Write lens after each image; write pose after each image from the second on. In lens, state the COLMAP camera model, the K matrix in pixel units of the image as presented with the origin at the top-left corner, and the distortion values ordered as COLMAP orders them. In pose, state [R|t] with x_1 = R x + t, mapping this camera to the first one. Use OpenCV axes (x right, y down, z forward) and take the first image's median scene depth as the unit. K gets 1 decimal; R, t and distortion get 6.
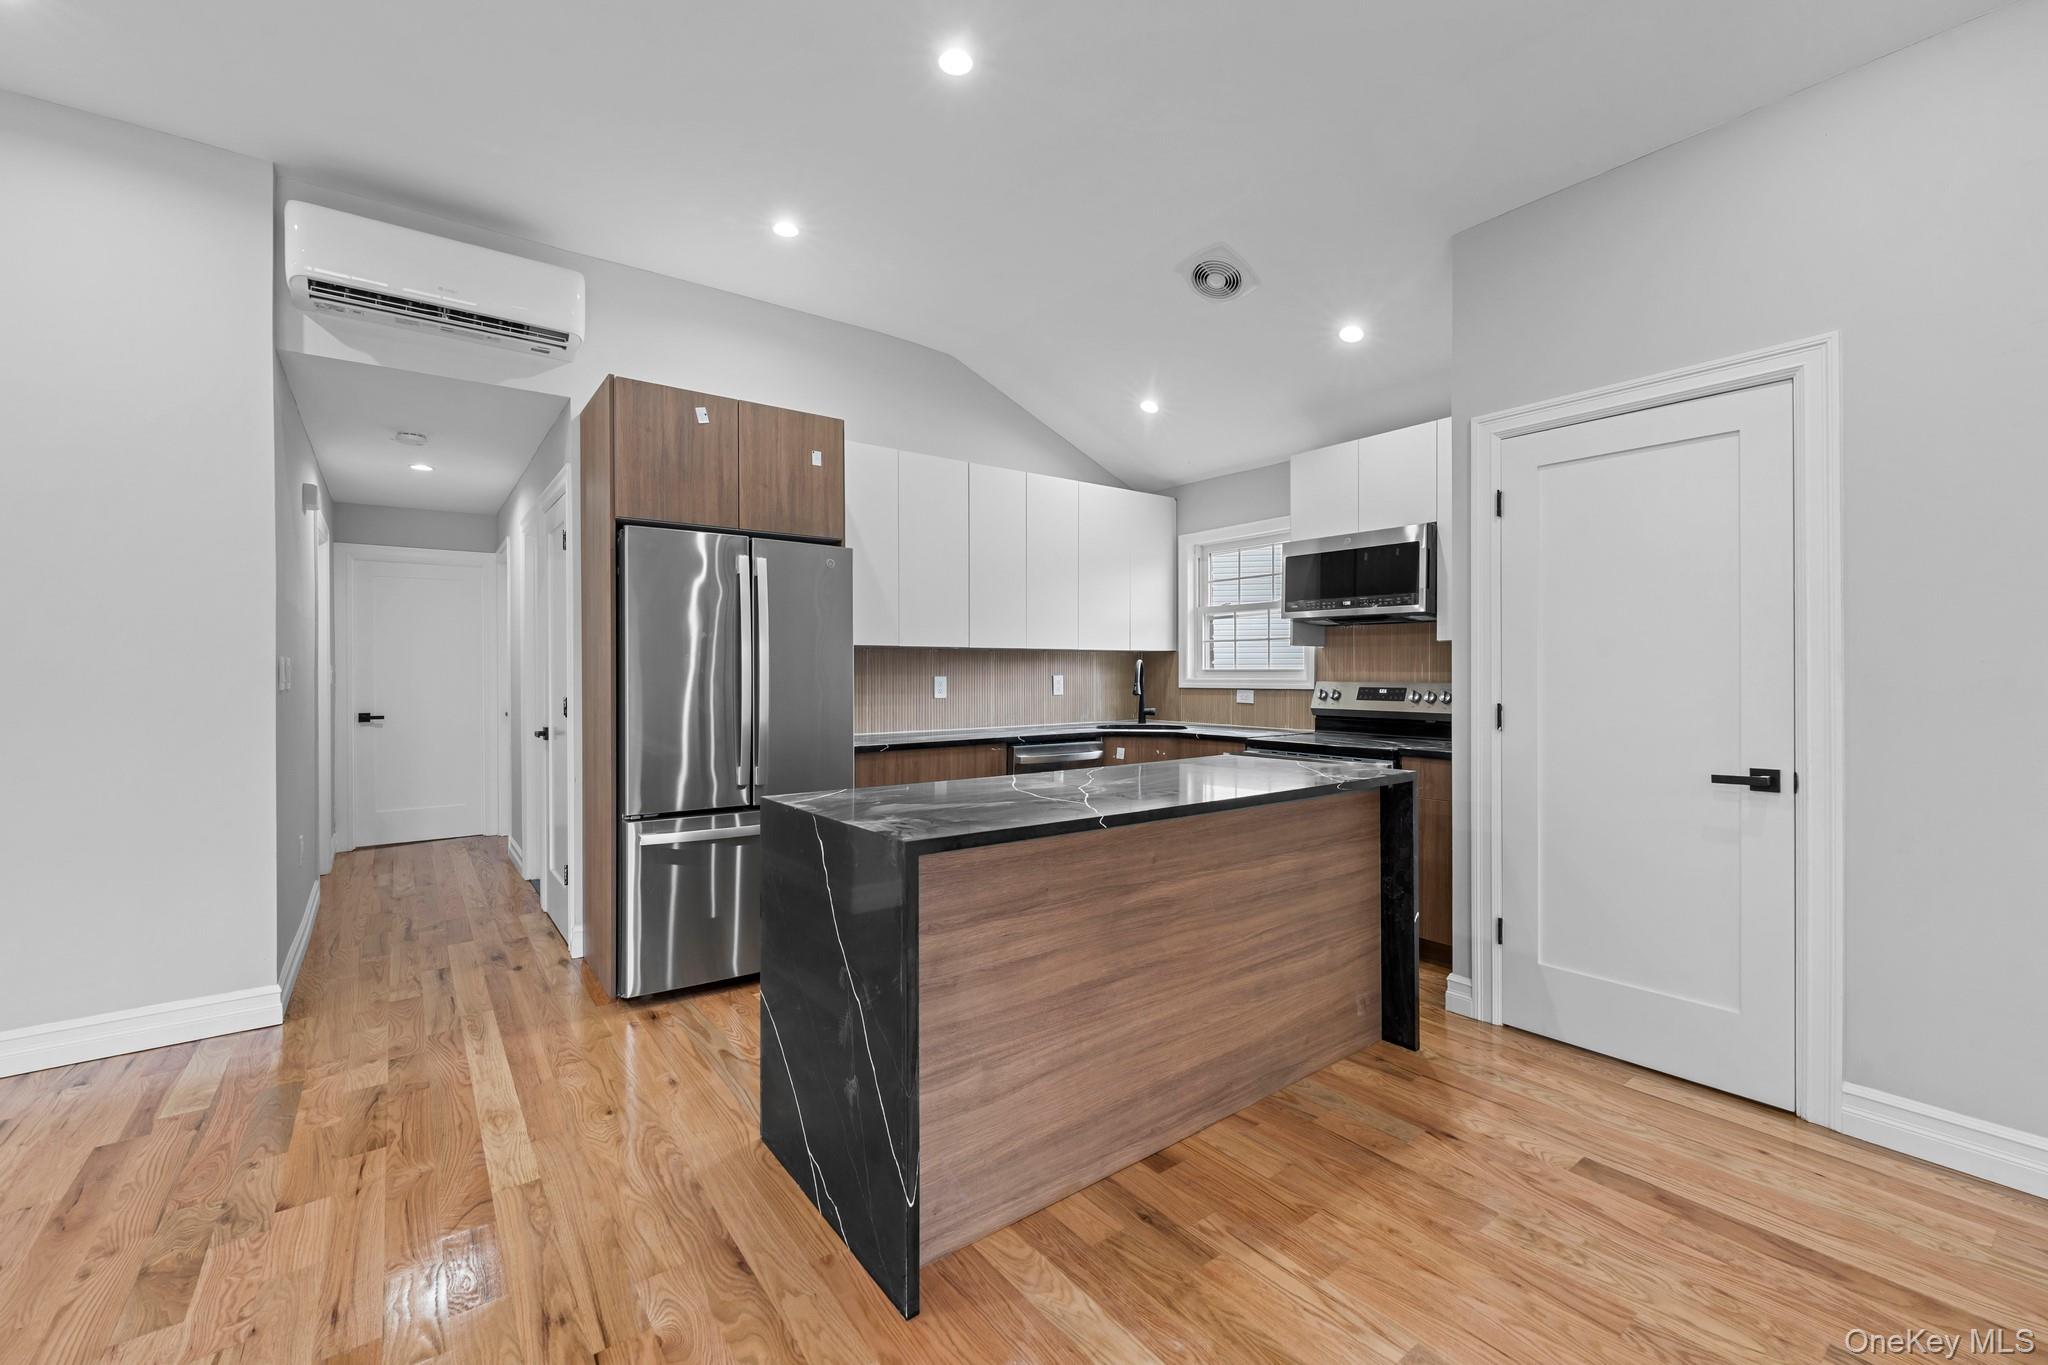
lens RADIAL K [[843.6, 0, 1026.6], [0, 843.6, 677.5], [0, 0, 1]] dist [-0.003473, -0.000032]
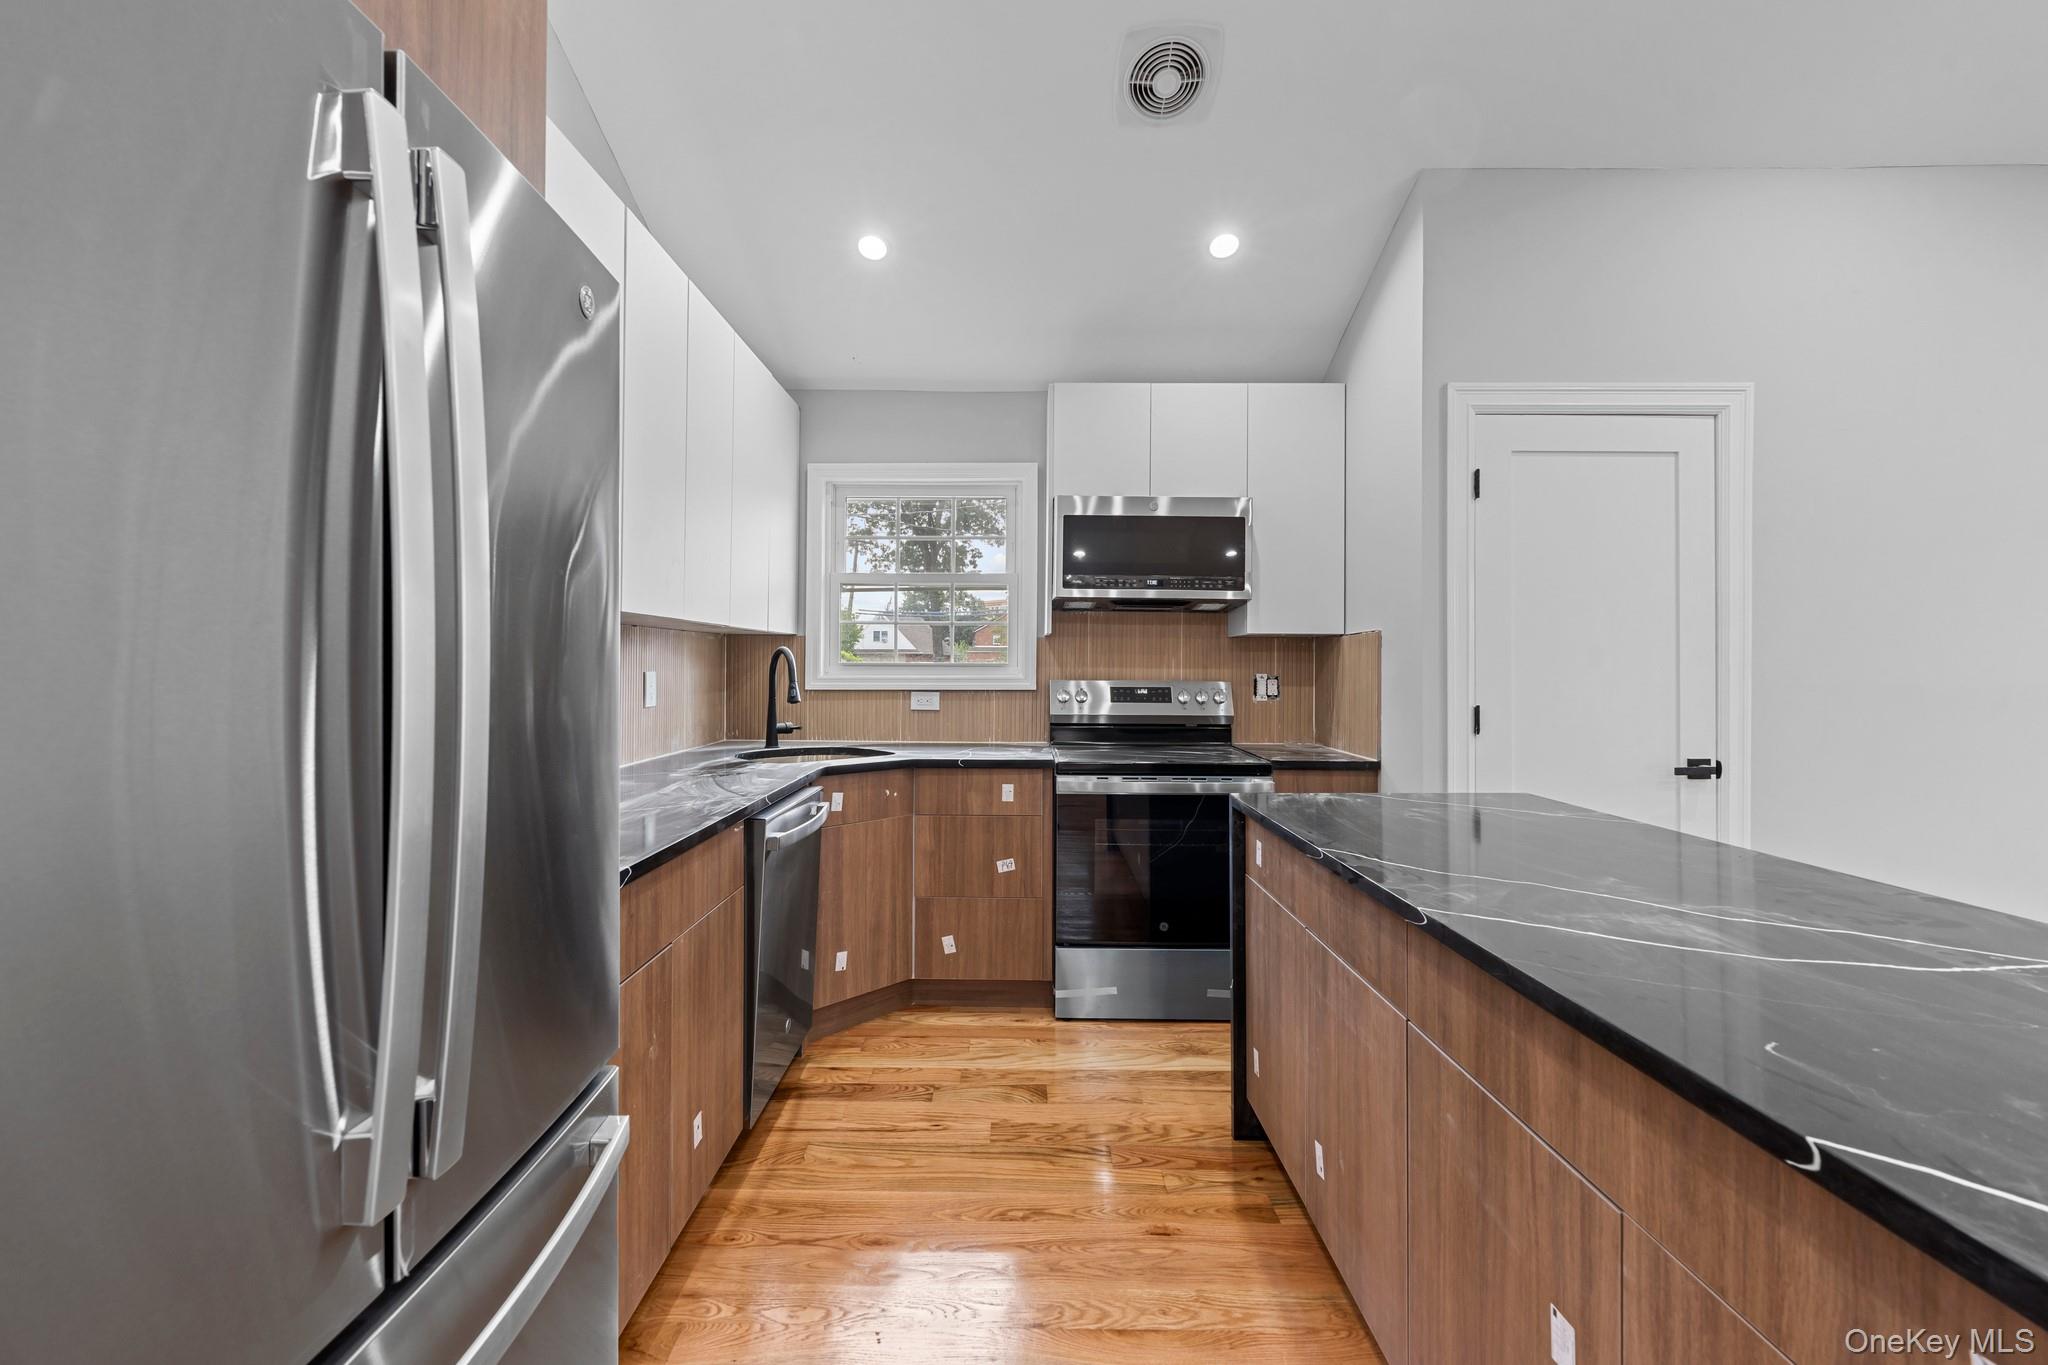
lens RADIAL K [[843.6, 0, 1018.2], [0, 843.6, 672.0], [0, 0, 1]] dist [-0.003473, -0.000032]
pose [[0.612787, -0.003432, 0.790241, -0.308017], [-0.000525, 0.999989, 0.004750, -0.006732], [-0.790248, -0.003325, 0.612778, 0.564841]]
